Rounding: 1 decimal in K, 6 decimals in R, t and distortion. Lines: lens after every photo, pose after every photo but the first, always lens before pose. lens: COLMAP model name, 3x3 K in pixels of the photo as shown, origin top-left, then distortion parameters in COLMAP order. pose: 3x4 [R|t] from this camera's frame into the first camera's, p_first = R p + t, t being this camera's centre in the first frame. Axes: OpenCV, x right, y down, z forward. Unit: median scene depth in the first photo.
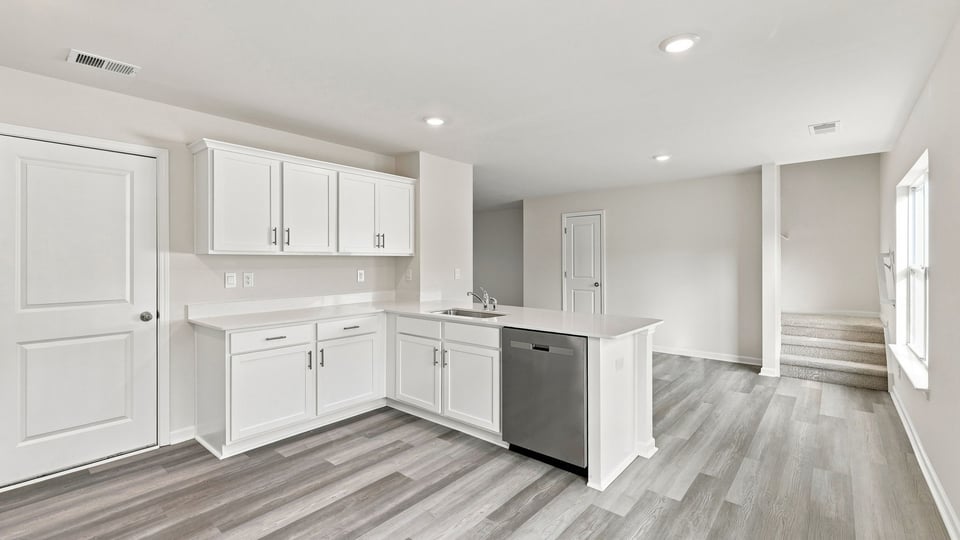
lens RADIAL K [[418.2, 0, 478.9], [0, 418.2, 264.6], [0, 0, 1]] dist [0.003552, 0.000170]
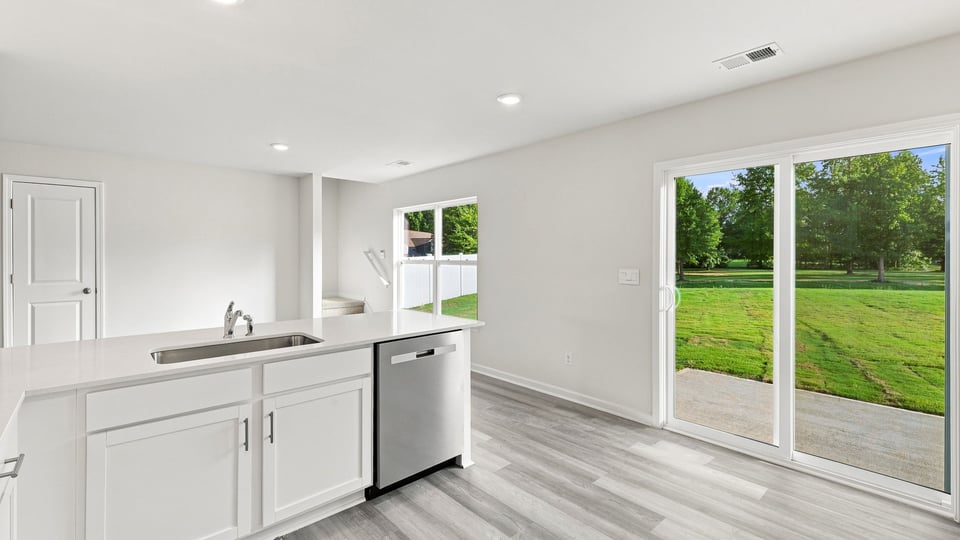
lens RADIAL K [[414.3, 0, 461.3], [0, 414.3, 254.2], [0, 0, 1]] dist [0.007692, -0.001242]
pose [[0.153534, 0.001242, 0.988143, -0.480330], [0.006189, 0.999978, -0.002219, -0.010051], [-0.988124, 0.006456, 0.153523, 0.509478]]
